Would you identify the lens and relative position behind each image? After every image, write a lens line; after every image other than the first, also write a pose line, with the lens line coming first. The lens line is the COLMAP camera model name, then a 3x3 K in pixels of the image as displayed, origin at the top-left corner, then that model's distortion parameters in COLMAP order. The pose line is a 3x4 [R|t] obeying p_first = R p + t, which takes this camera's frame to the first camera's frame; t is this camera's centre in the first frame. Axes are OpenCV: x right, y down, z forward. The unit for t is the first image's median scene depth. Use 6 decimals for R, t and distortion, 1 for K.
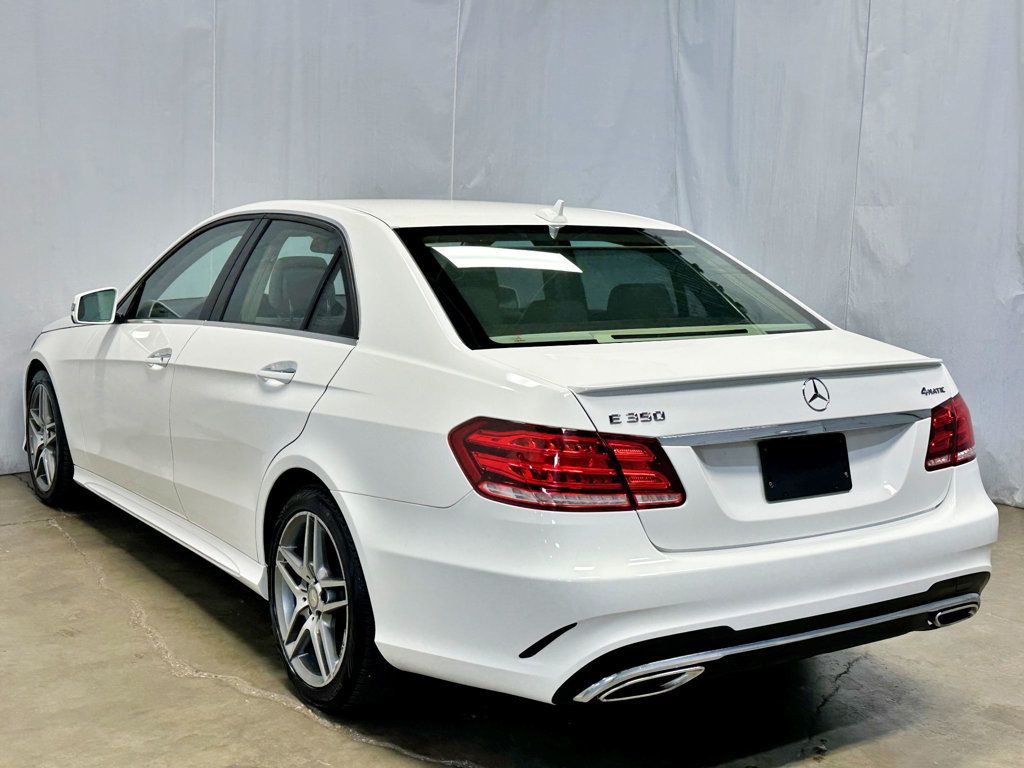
lens RADIAL K [[1315.9, 0, 512.0], [0, 1315.9, 384.0], [0, 0, 1]] dist [0.138120, -0.049725]
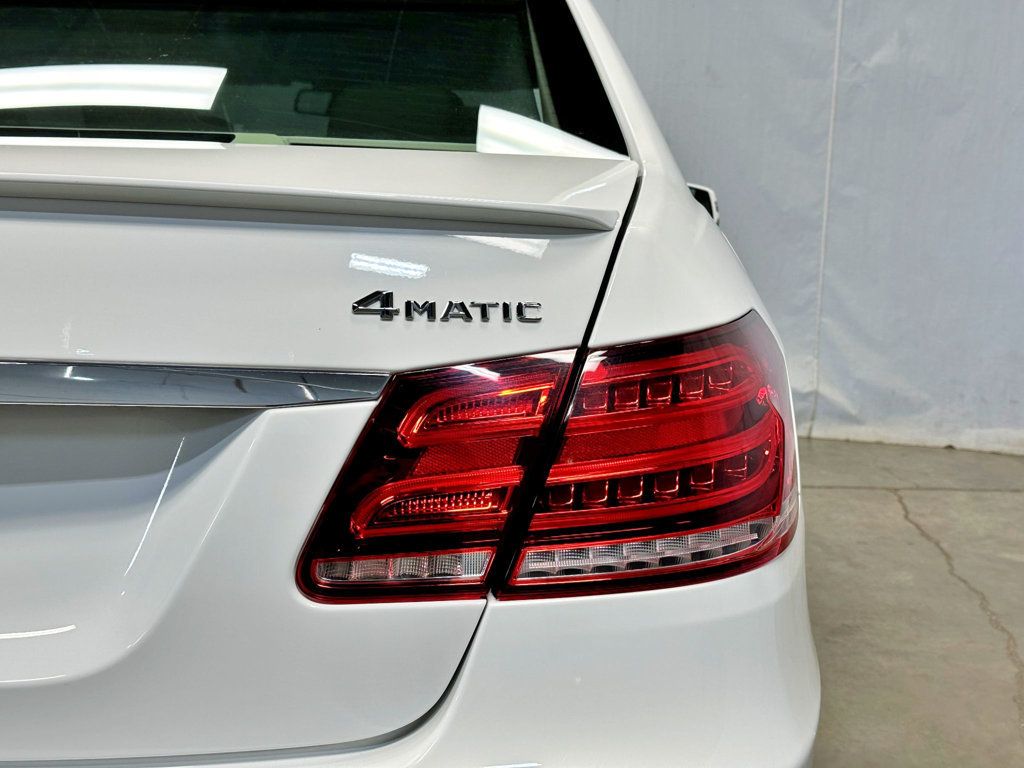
lens RADIAL K [[1315.9, 0, 512.0], [0, 1315.9, 384.0], [0, 0, 1]] dist [0.138120, -0.049725]
pose [[0.818523, 0.077913, -0.569166, 0.564689], [-0.076522, 0.996718, 0.026394, 0.014339], [0.569355, 0.021950, 0.821799, 0.929402]]
